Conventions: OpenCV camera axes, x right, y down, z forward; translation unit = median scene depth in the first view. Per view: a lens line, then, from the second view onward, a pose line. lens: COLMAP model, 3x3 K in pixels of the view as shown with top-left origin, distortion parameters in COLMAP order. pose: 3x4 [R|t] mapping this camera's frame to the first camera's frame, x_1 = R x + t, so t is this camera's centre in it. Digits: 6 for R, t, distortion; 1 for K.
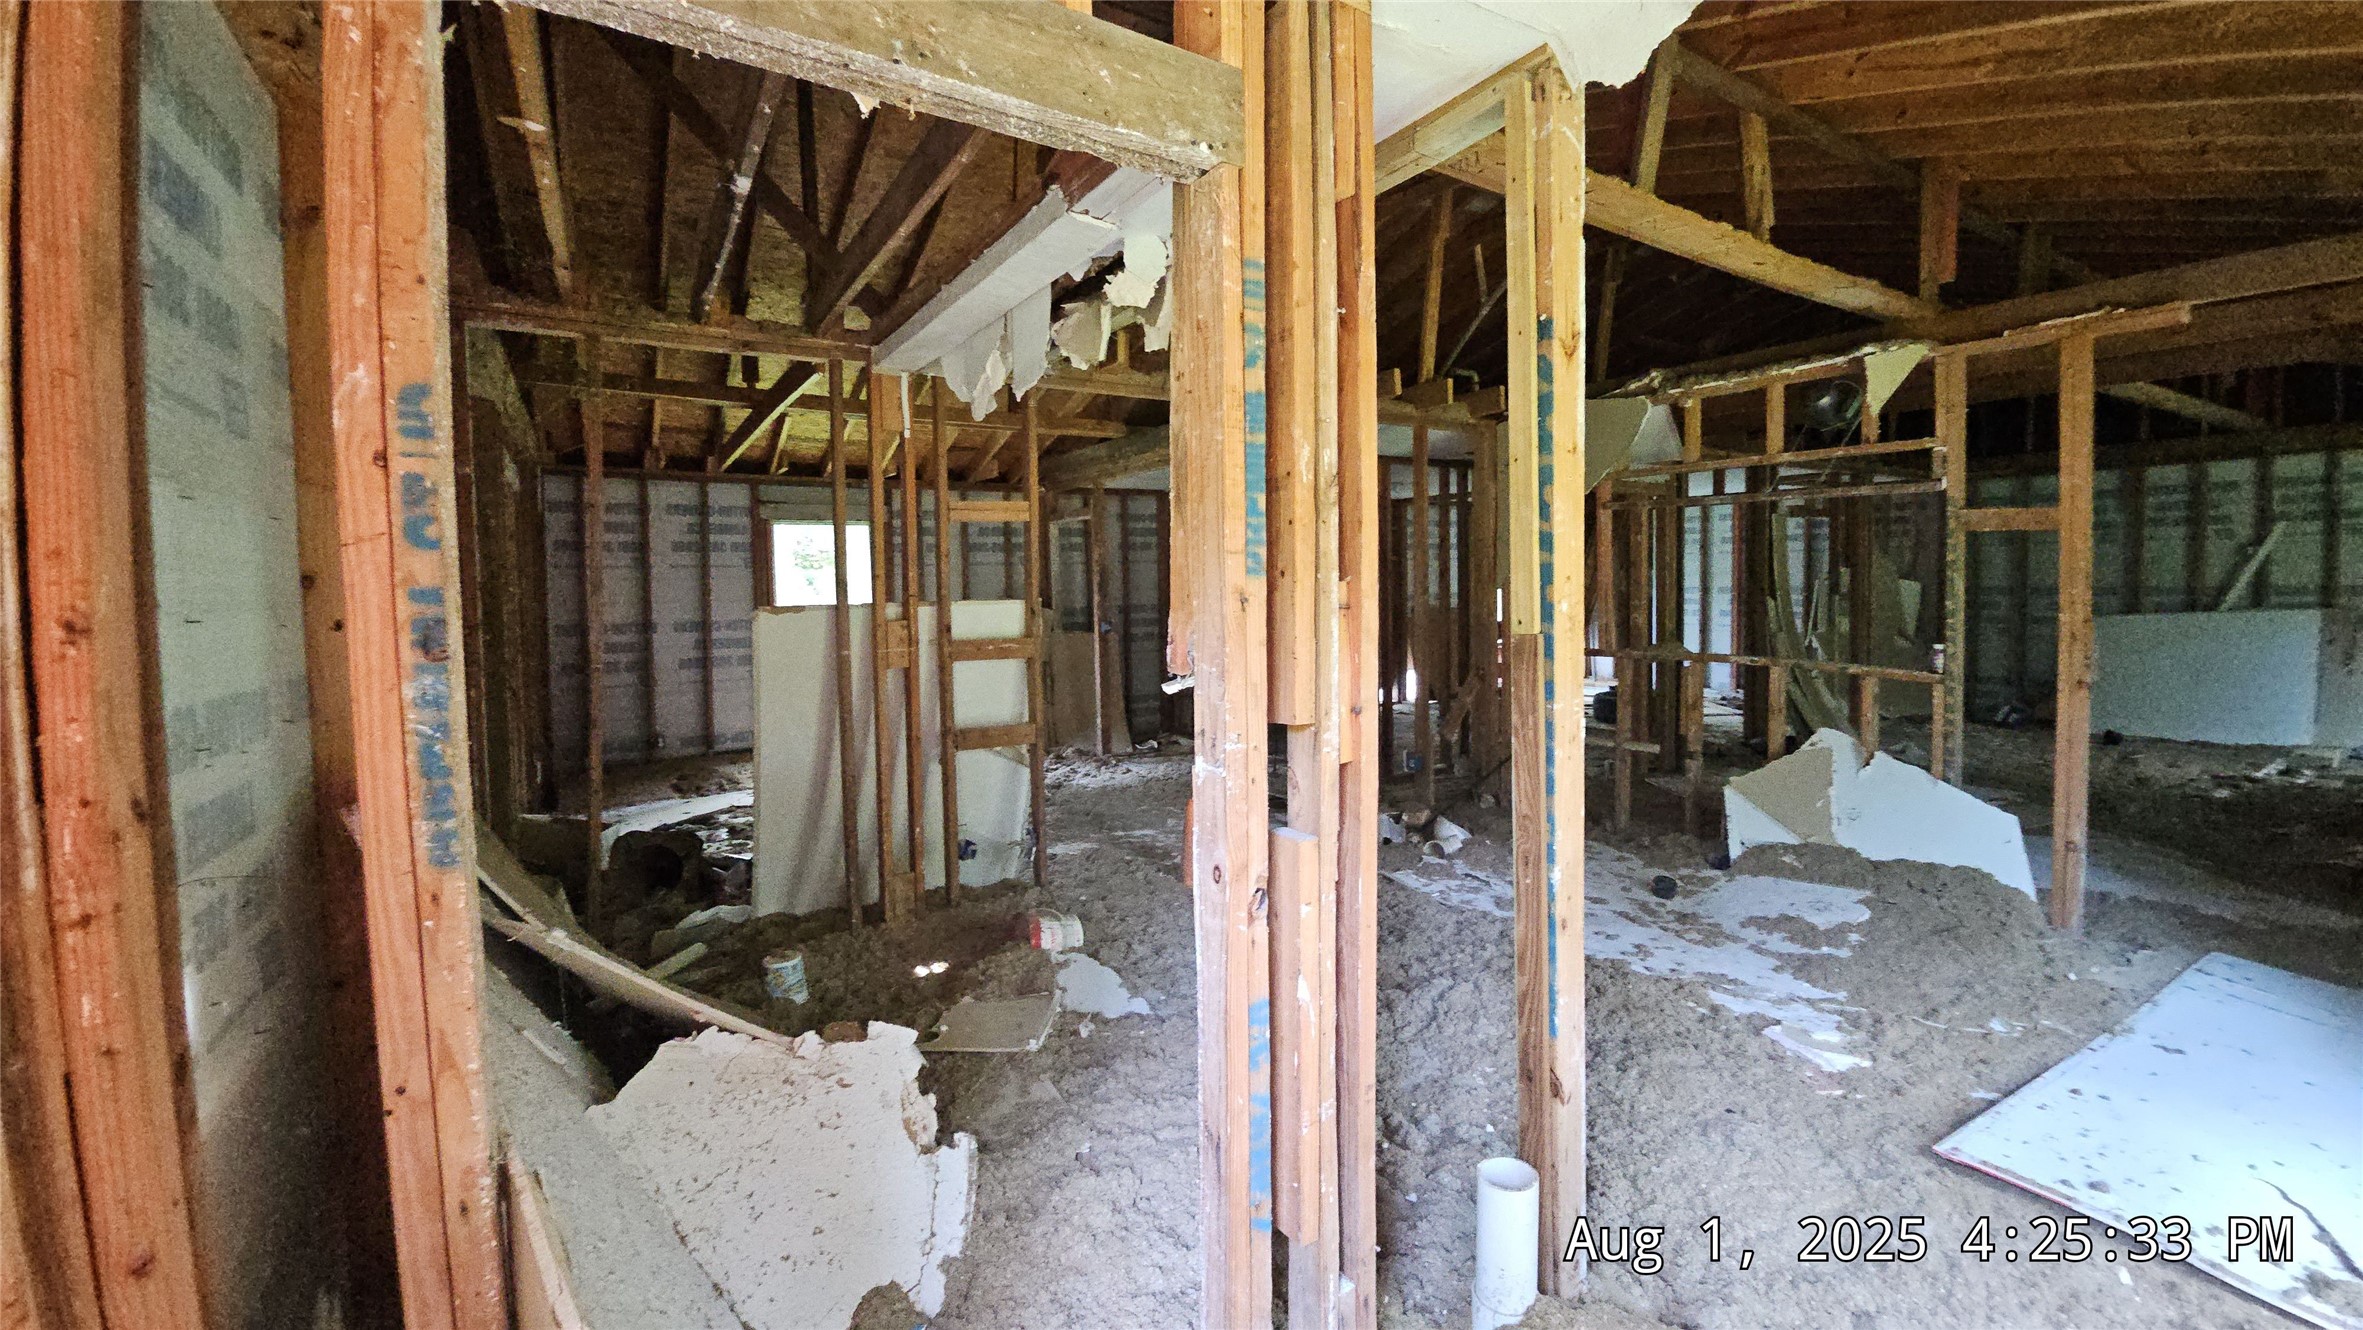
lens RADIAL K [[937.4, 0, 1206.4], [0, 937.4, 637.3], [0, 0, 1]] dist [-0.006148, -0.007603]
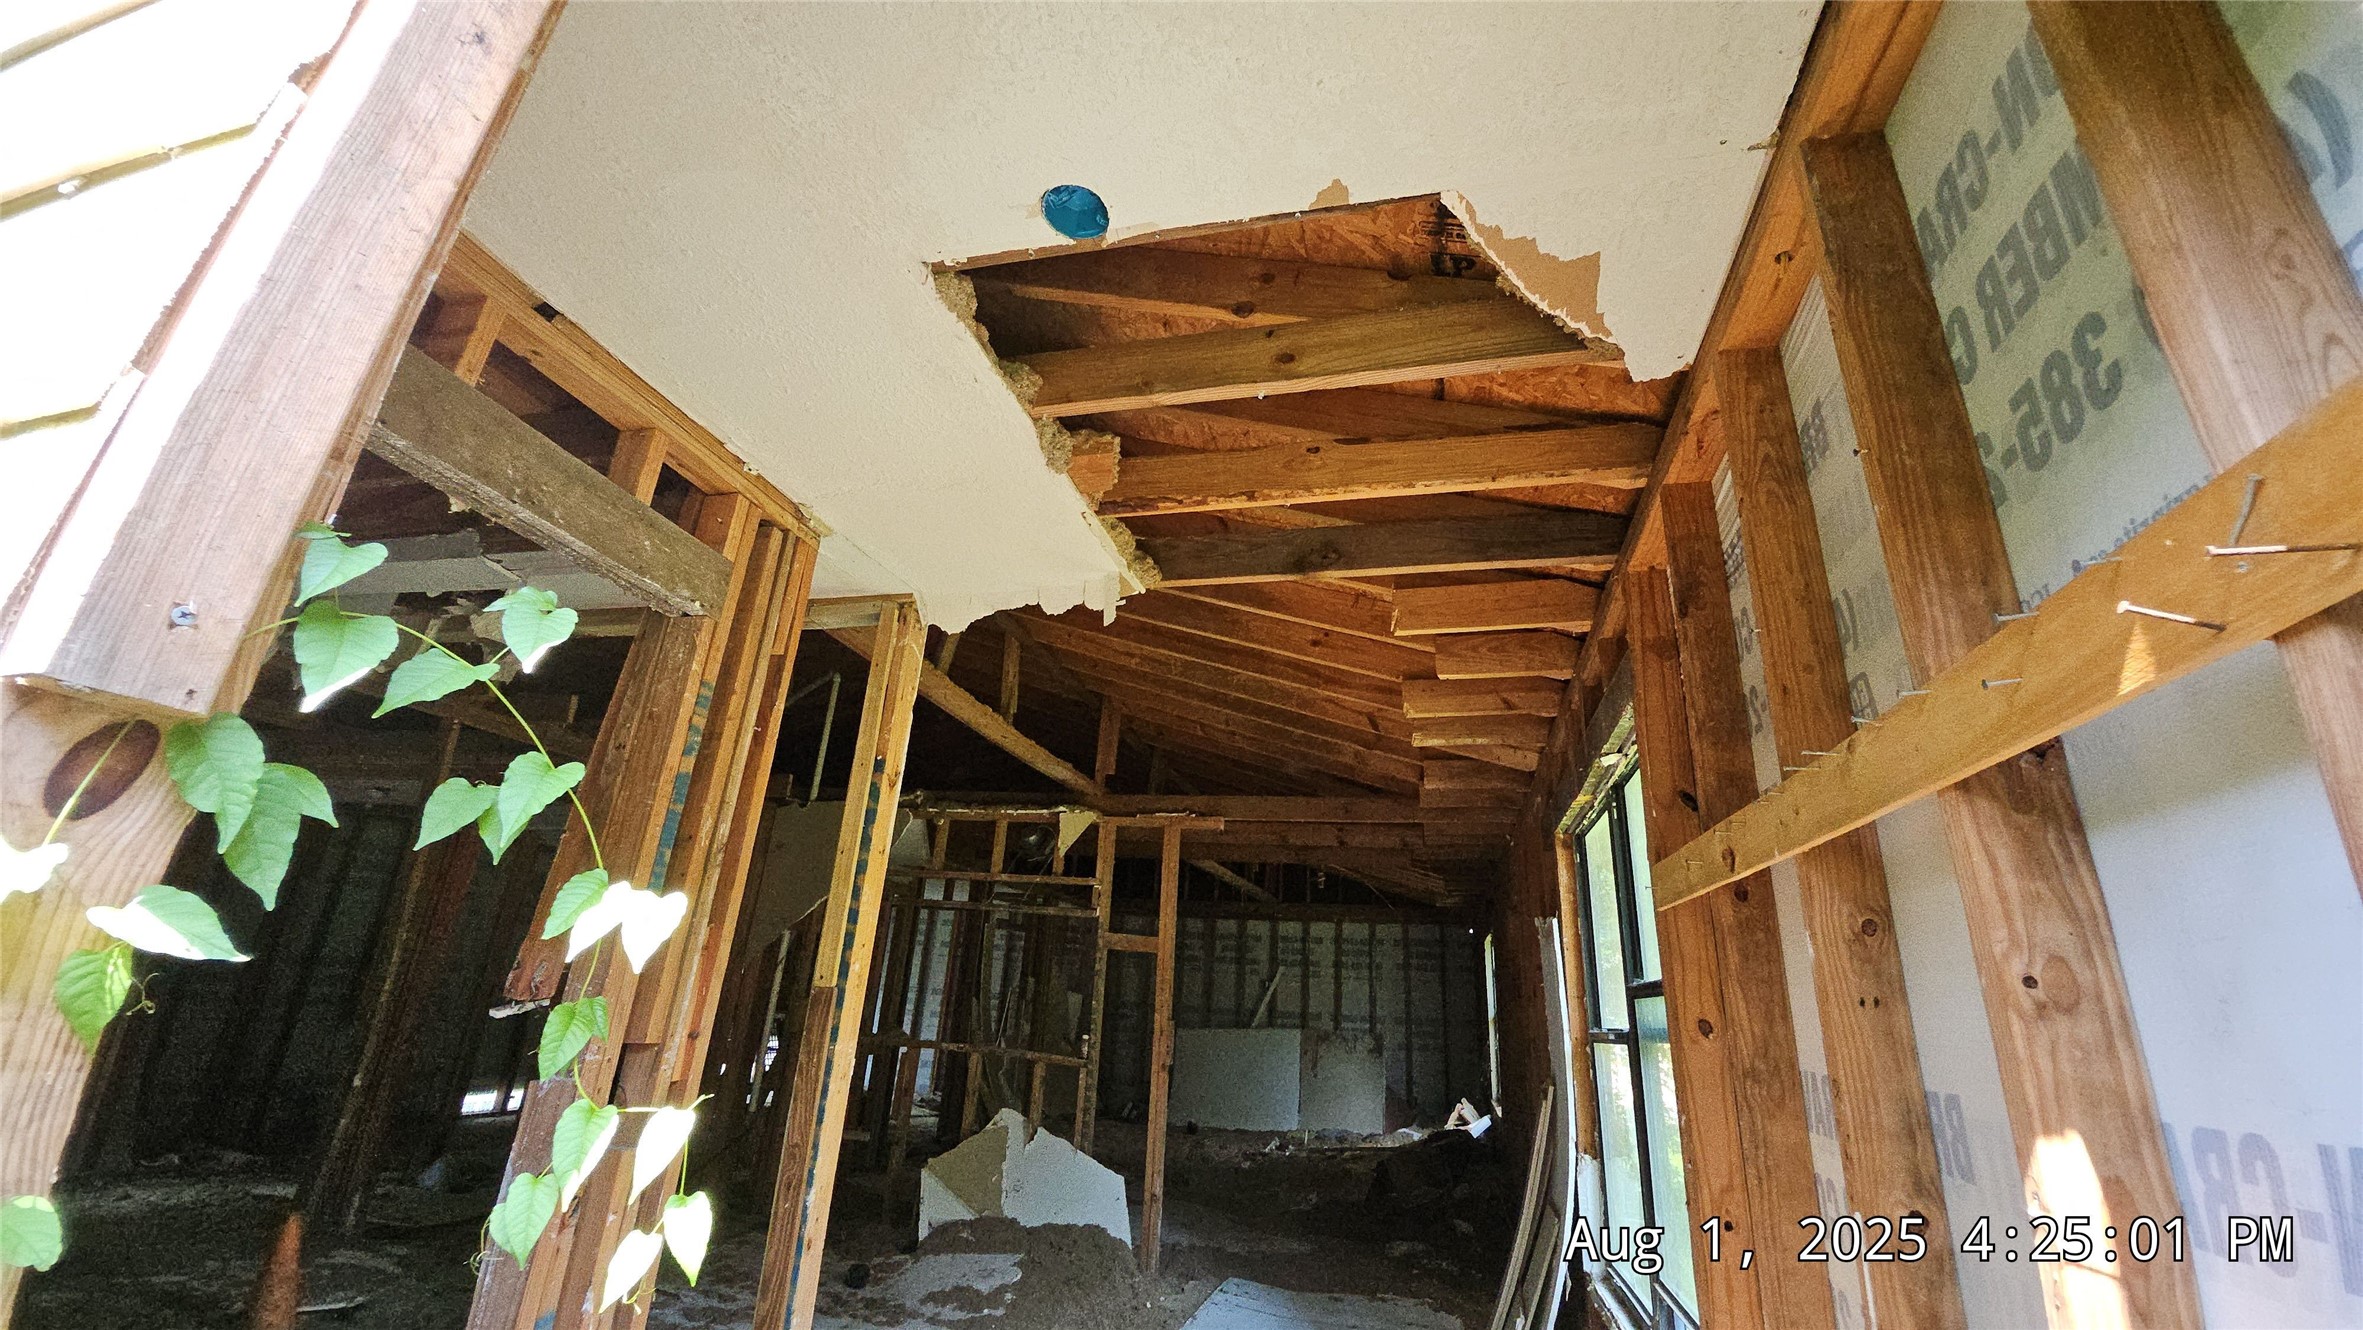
lens RADIAL K [[942.6, 0, 1201.0], [0, 942.6, 636.6], [0, 0, 1]] dist [-0.007421, -0.006021]
pose [[0.717705, 0.304601, 0.626193, -0.124416], [-0.030571, 0.912170, -0.408671, 0.034839], [-0.695676, 0.274162, 0.663981, -0.182791]]
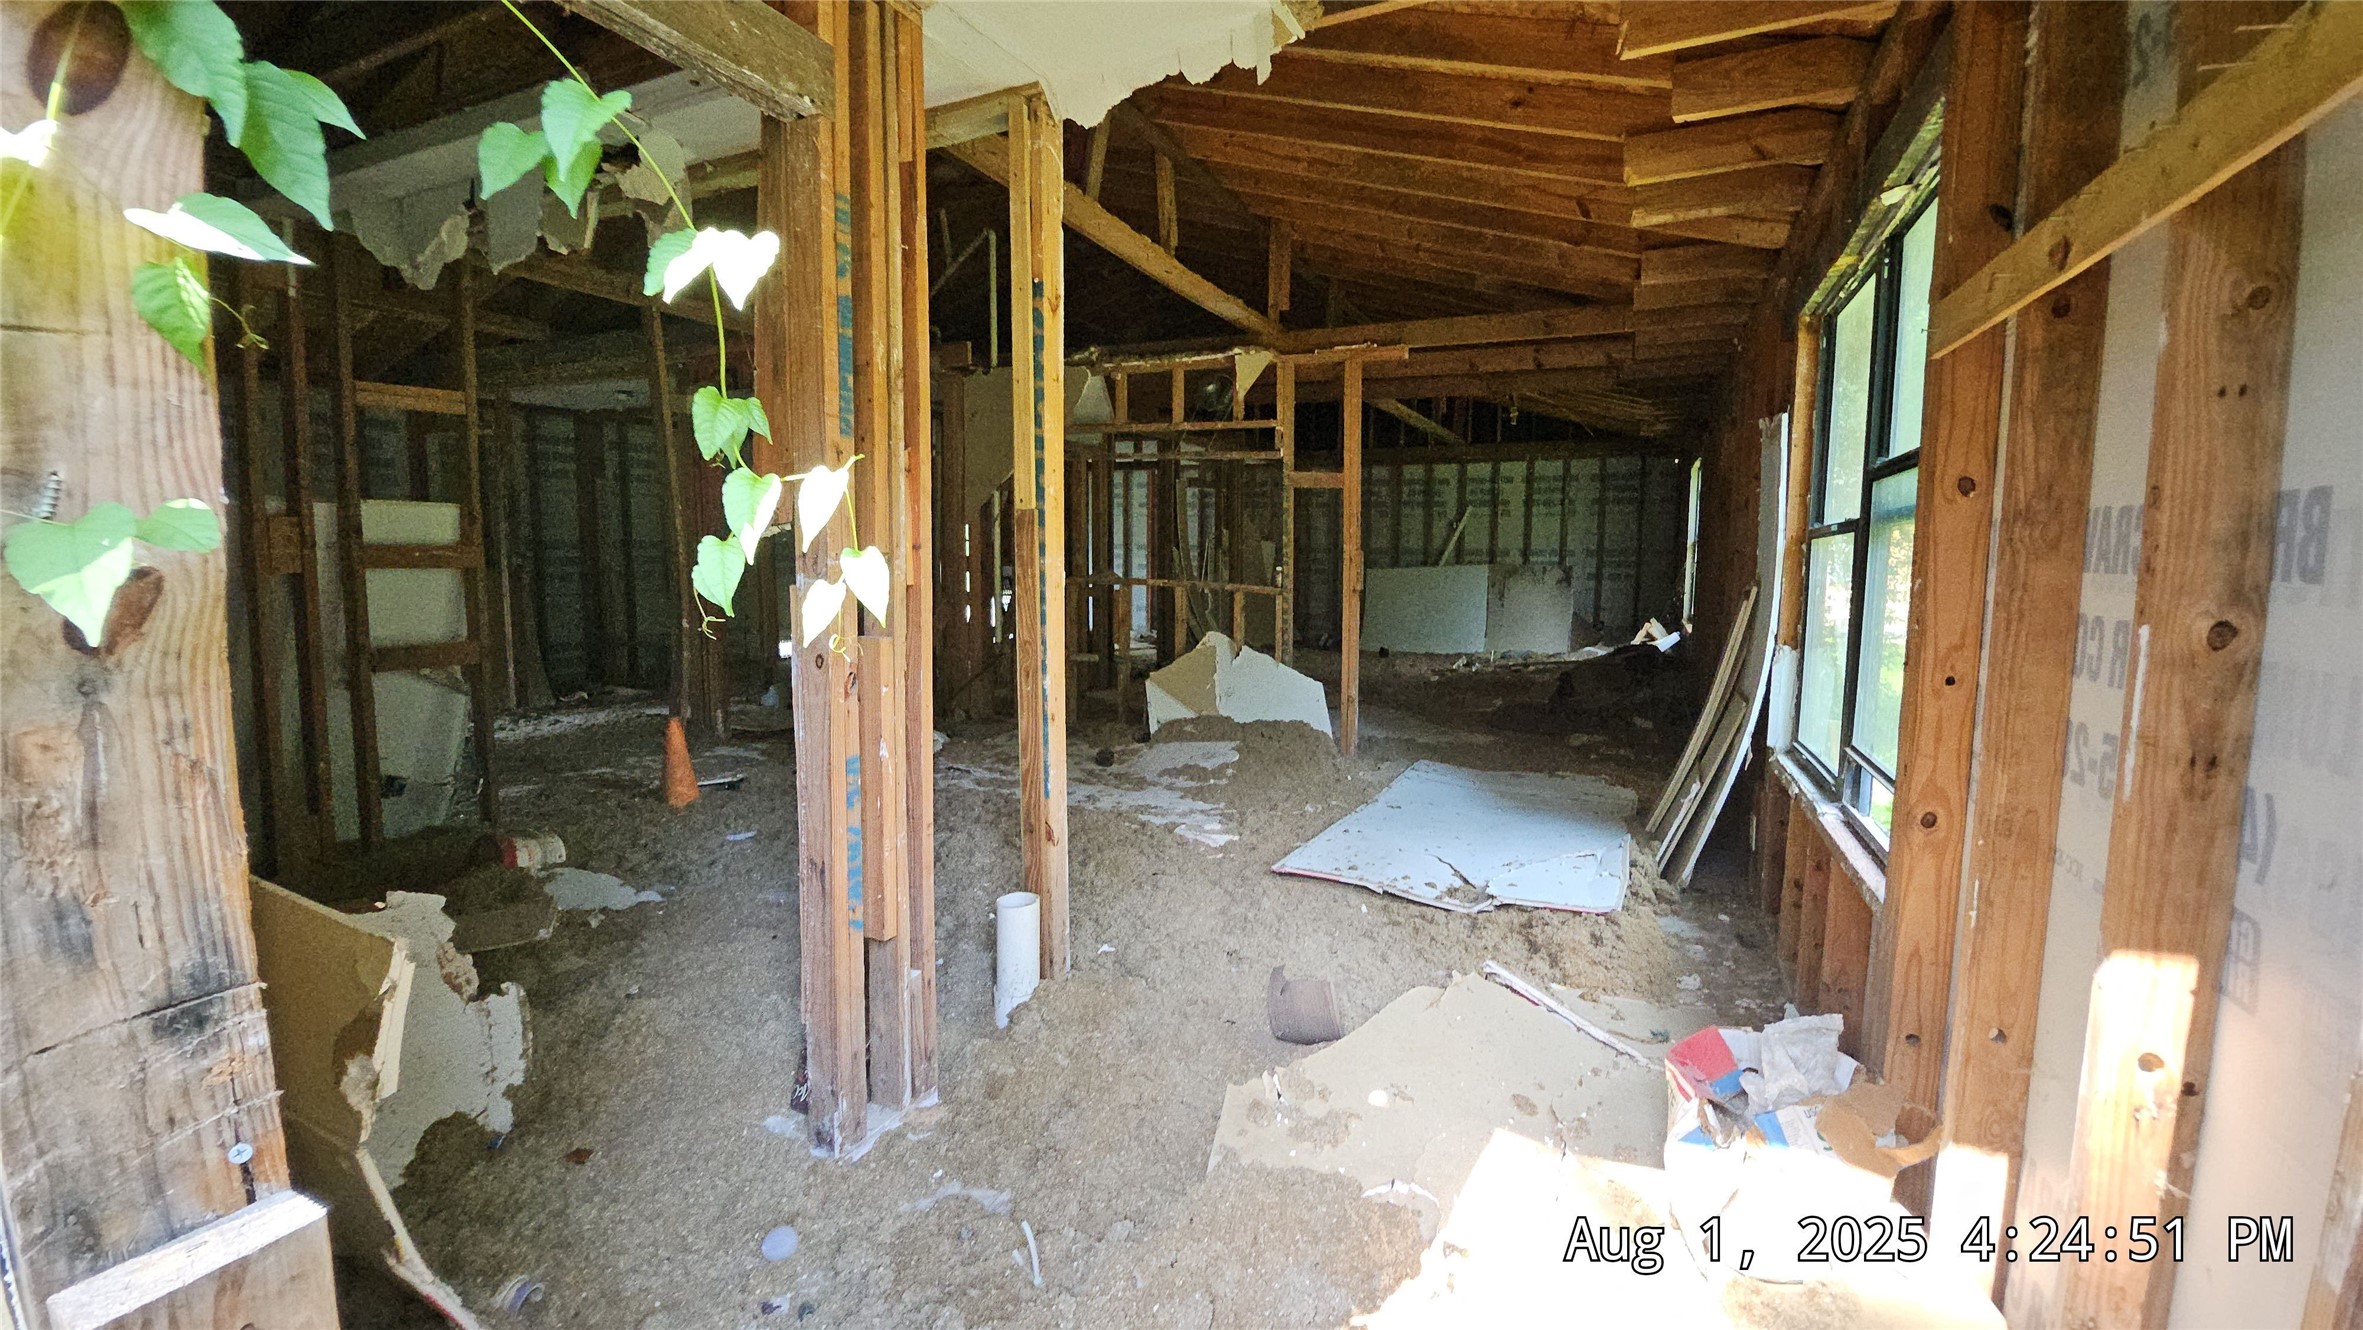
lens RADIAL K [[942.1, 0, 1202.6], [0, 942.1, 639.5], [0, 0, 1]] dist [-0.013024, -0.000357]
pose [[0.840451, -0.023657, 0.541371, -0.097178], [0.004152, 0.999298, 0.037222, 0.068167], [-0.541872, -0.029036, 0.839959, -0.156185]]
